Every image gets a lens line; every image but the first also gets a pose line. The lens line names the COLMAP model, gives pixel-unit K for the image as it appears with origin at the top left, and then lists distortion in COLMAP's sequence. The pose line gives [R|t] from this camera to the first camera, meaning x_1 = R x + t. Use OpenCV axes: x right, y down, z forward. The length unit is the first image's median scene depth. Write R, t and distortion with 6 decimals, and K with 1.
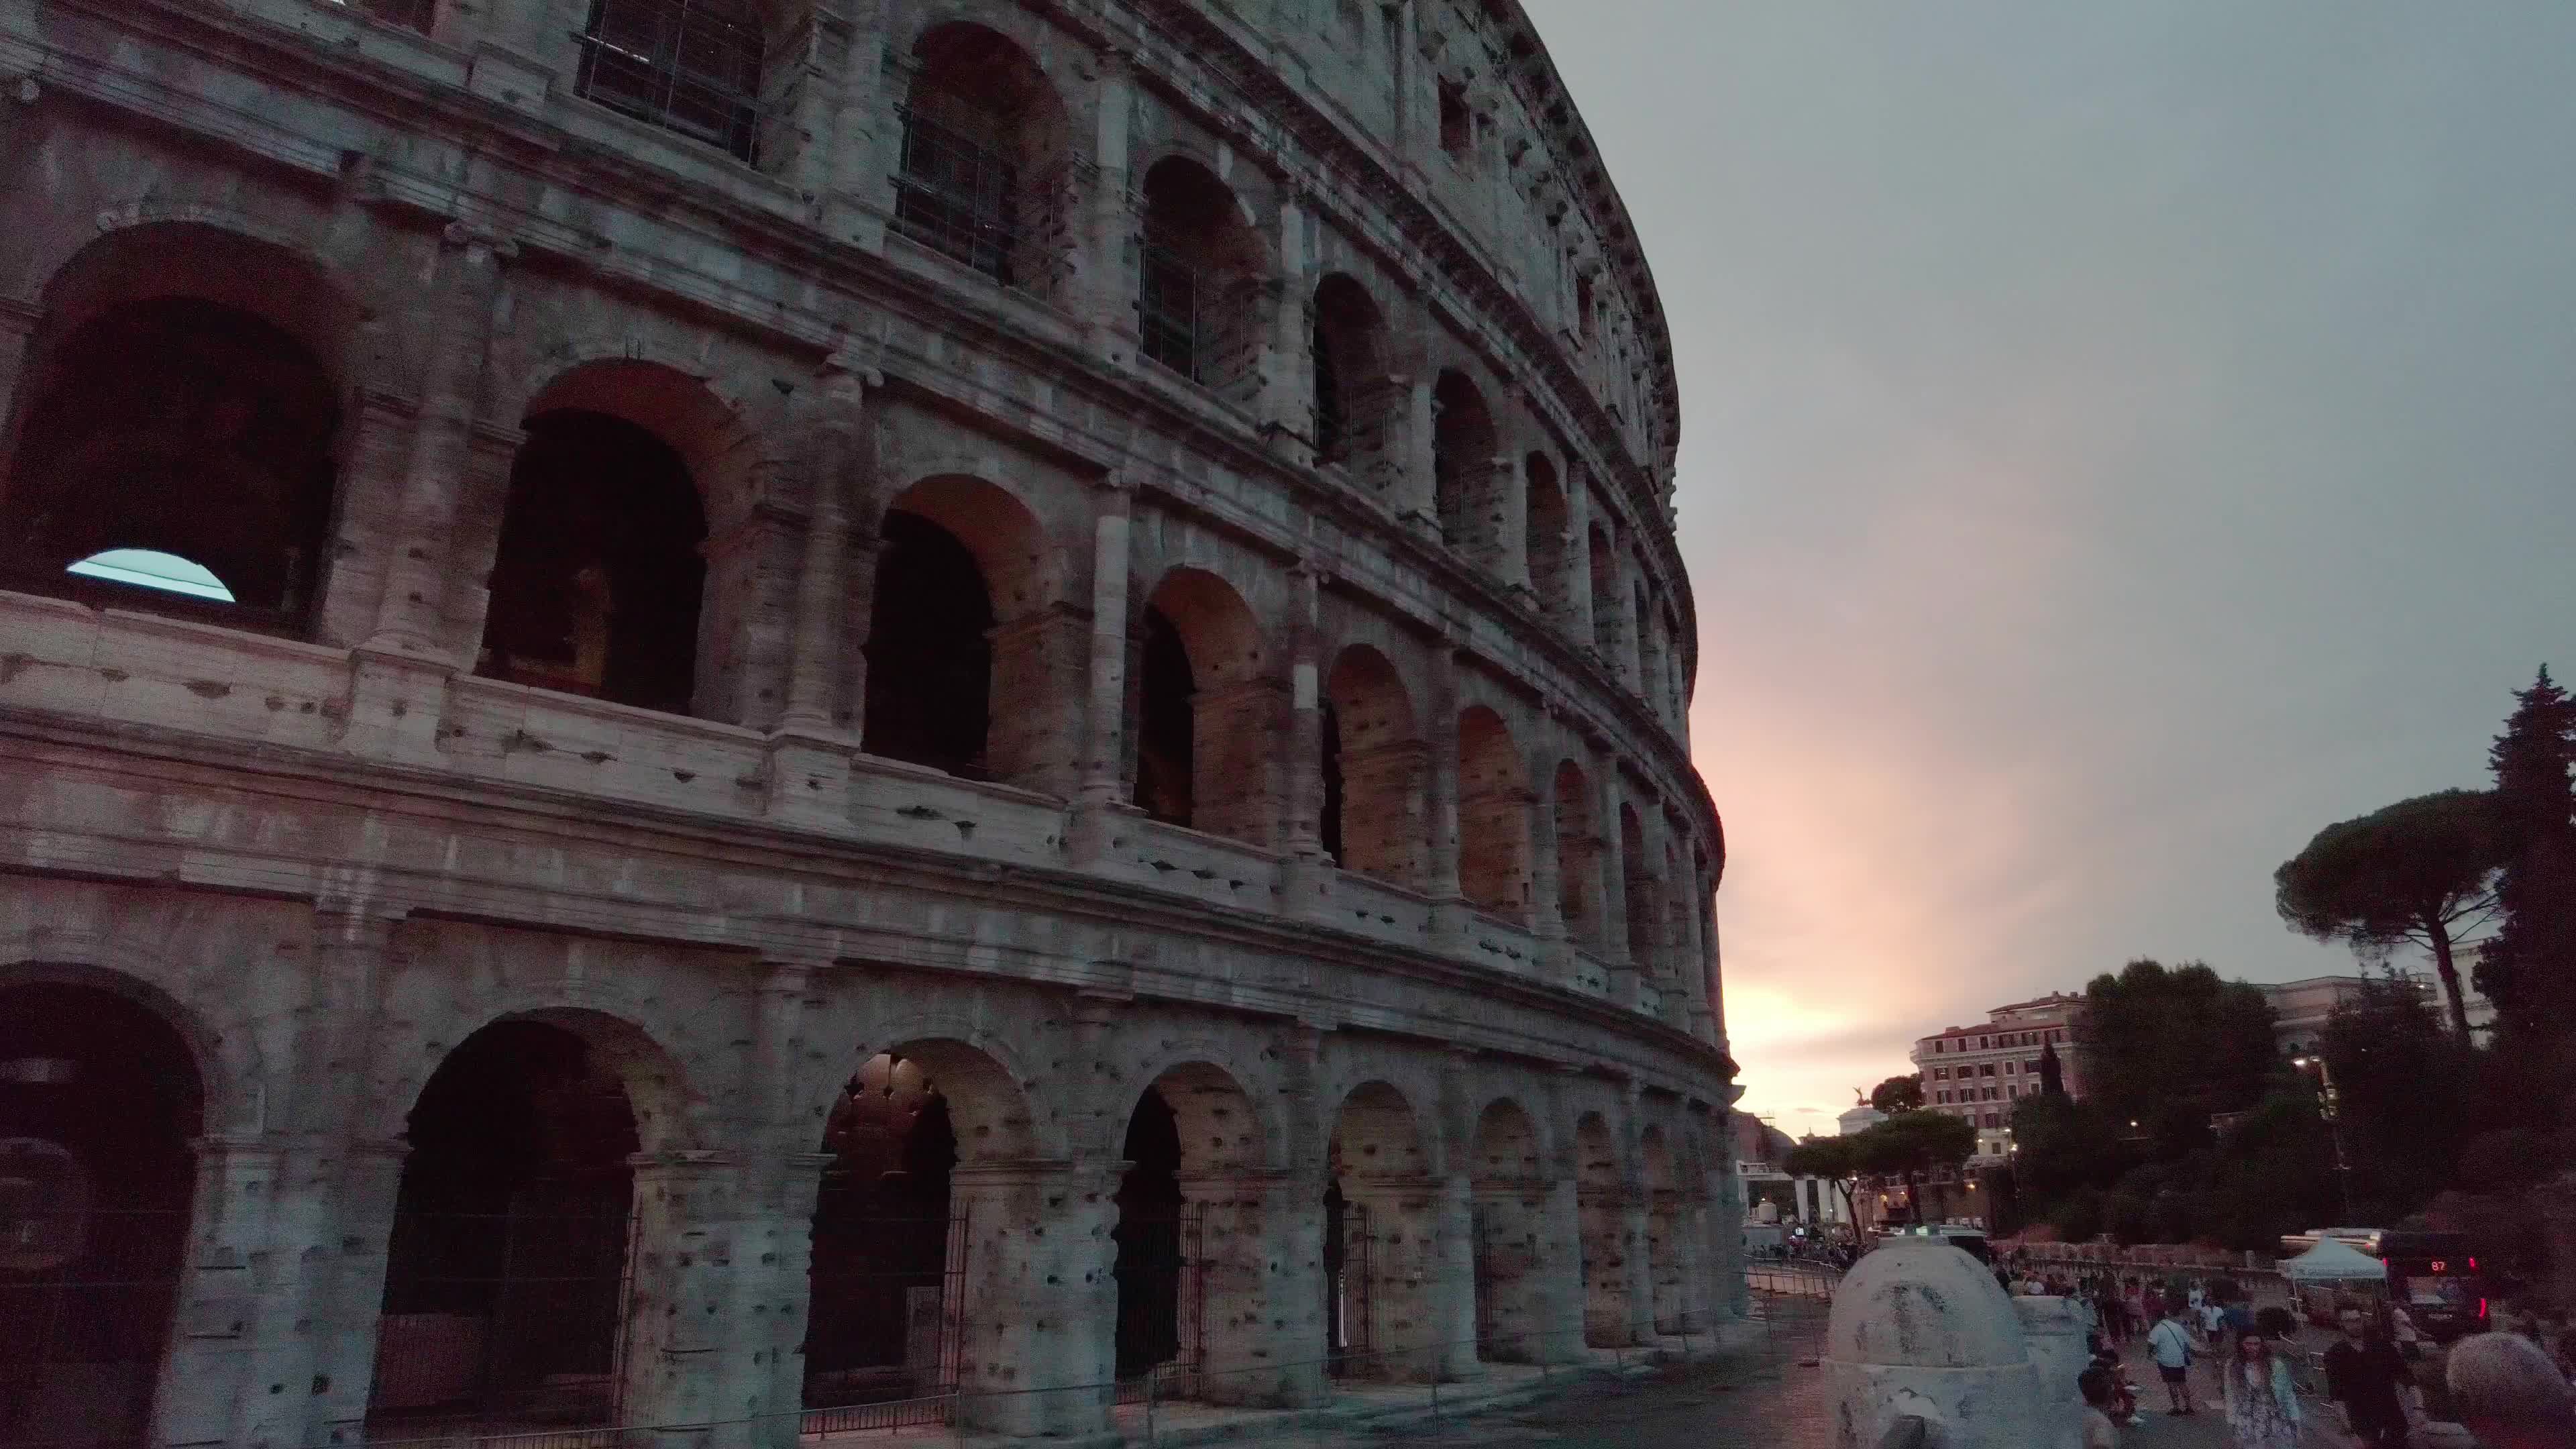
lens RADIAL K [[1579.2, 0, 1290.9], [0, 1579.2, 699.1], [0, 0, 1]] dist [0.006235, -0.016492]
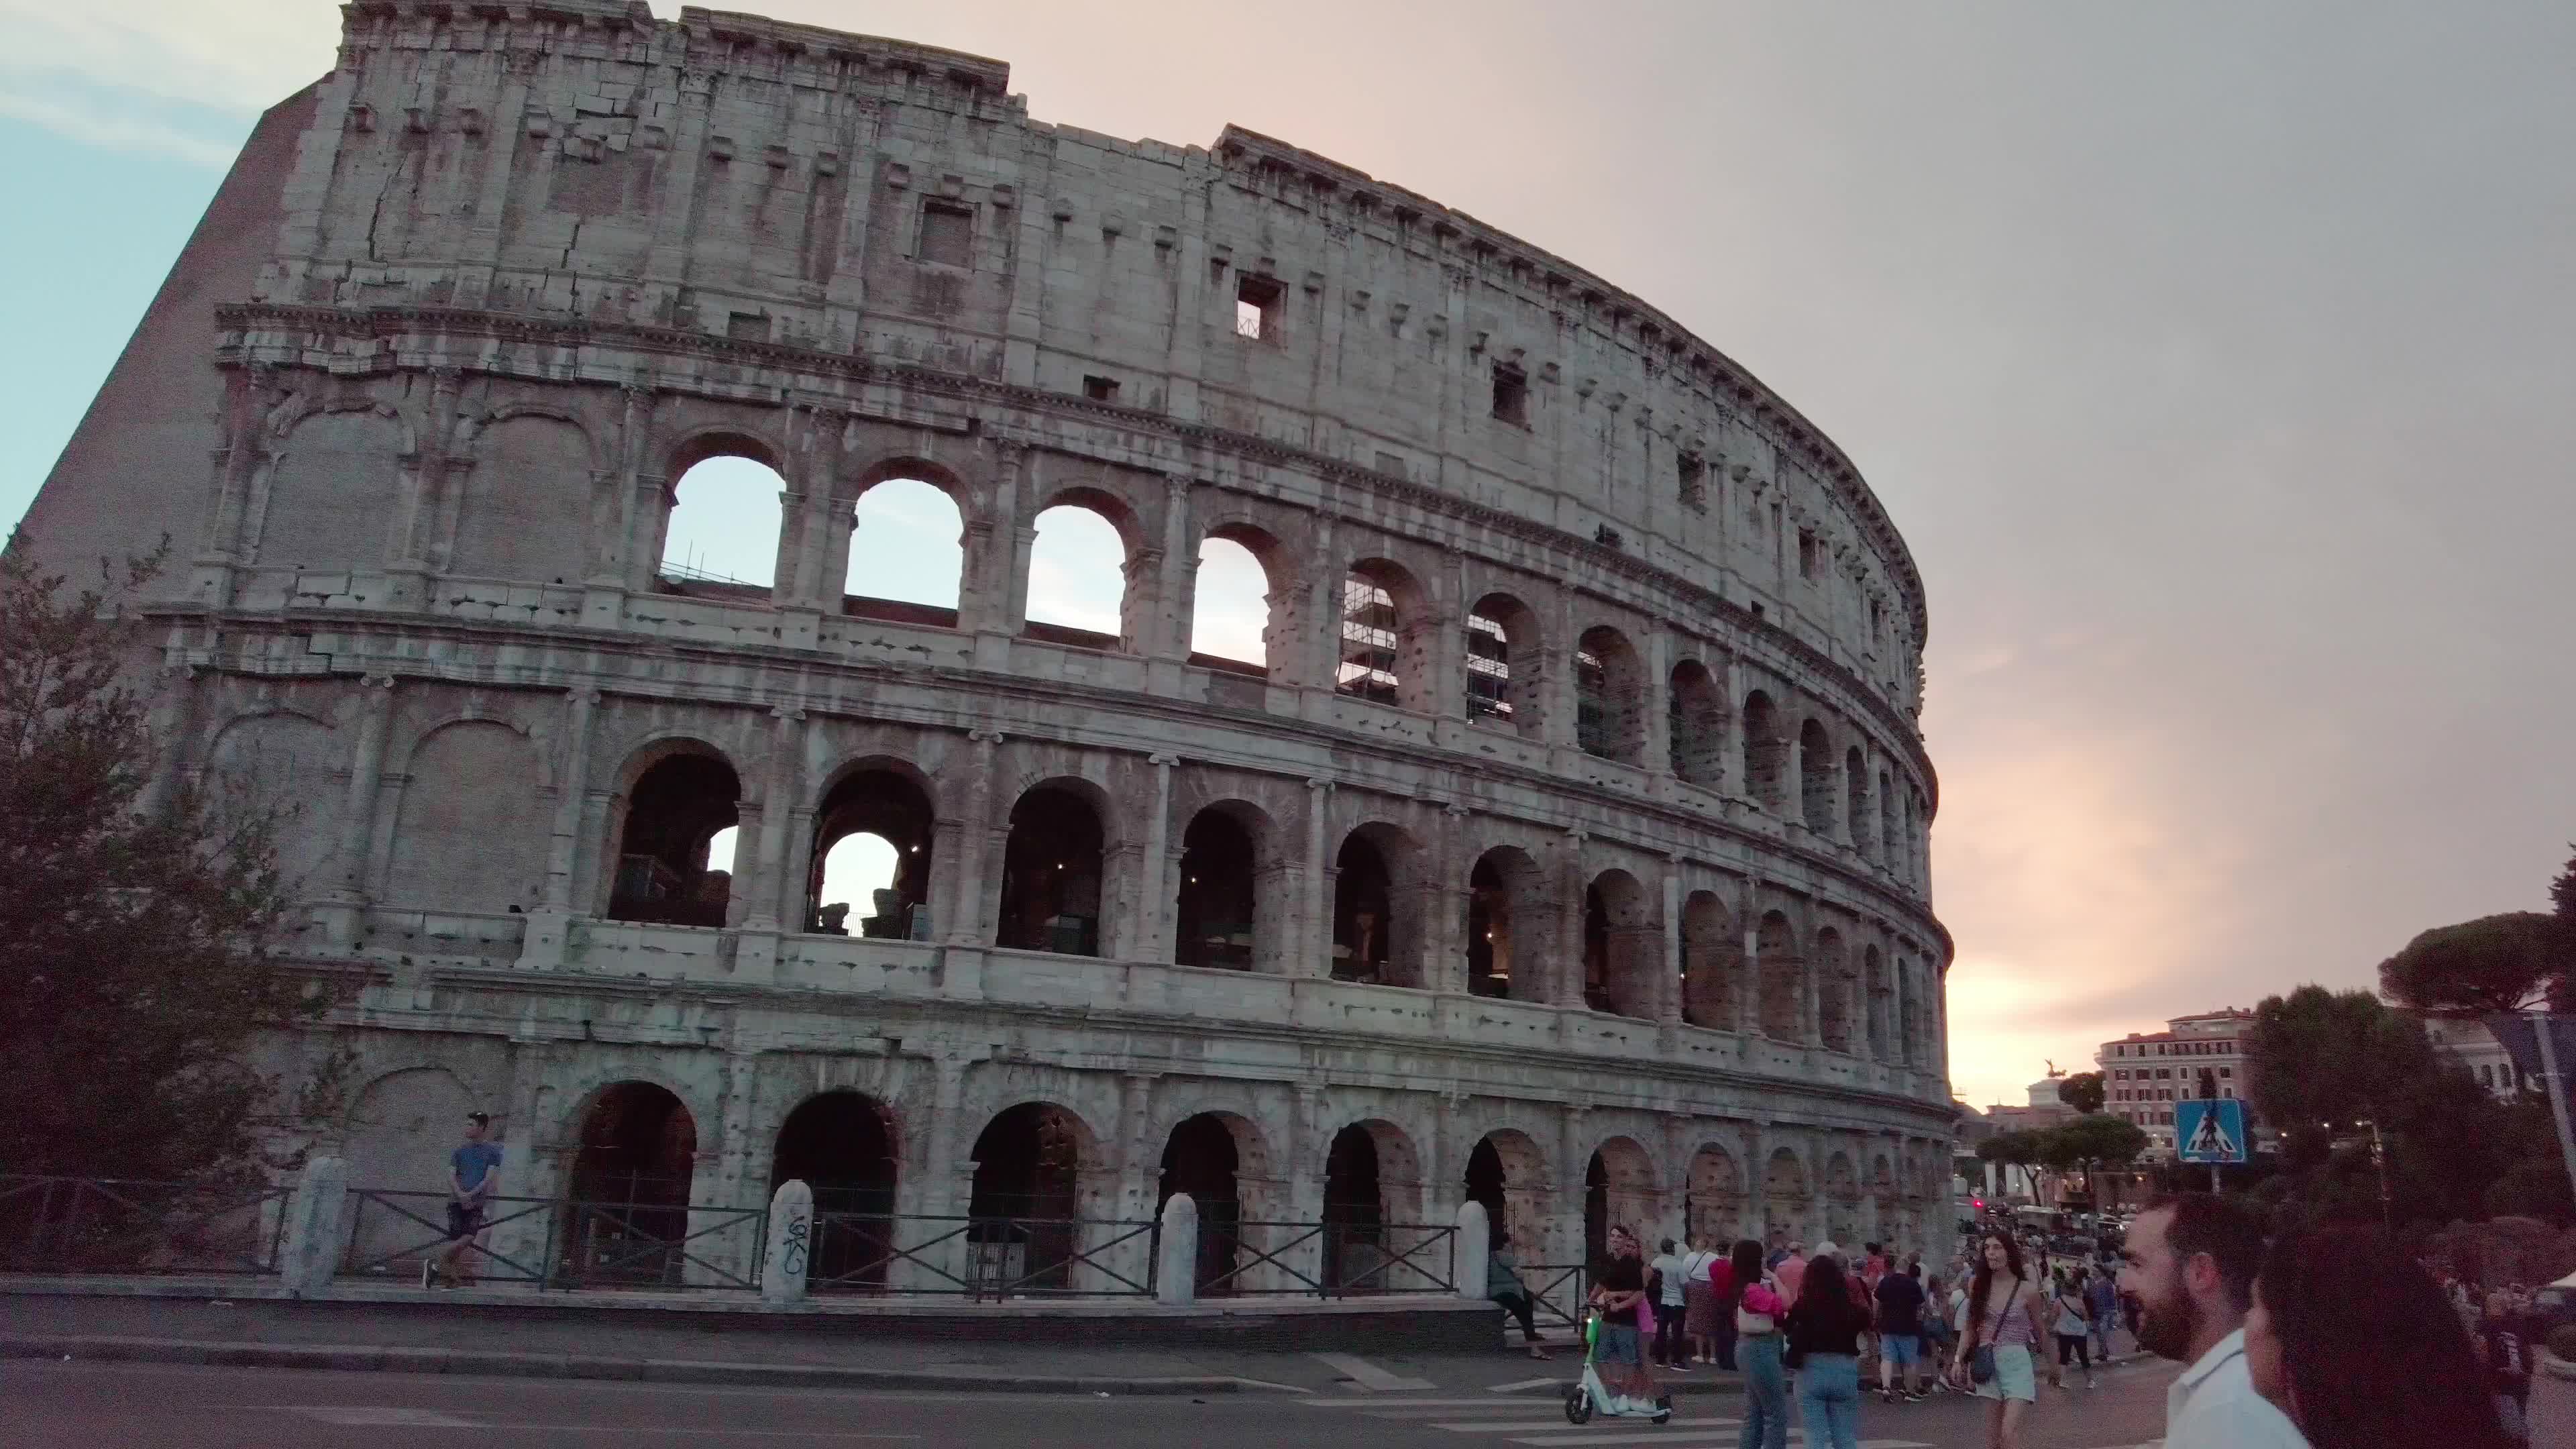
lens RADIAL K [[1521.0, 0, 1288.0], [0, 1521.0, 724.5], [0, 0, 1]] dist [0.087067, -0.164486]
pose [[0.992252, 0.017885, -0.122950, -0.332631], [-0.011925, 0.998726, 0.049040, -0.367788], [0.123670, -0.047194, 0.991201, -0.935840]]
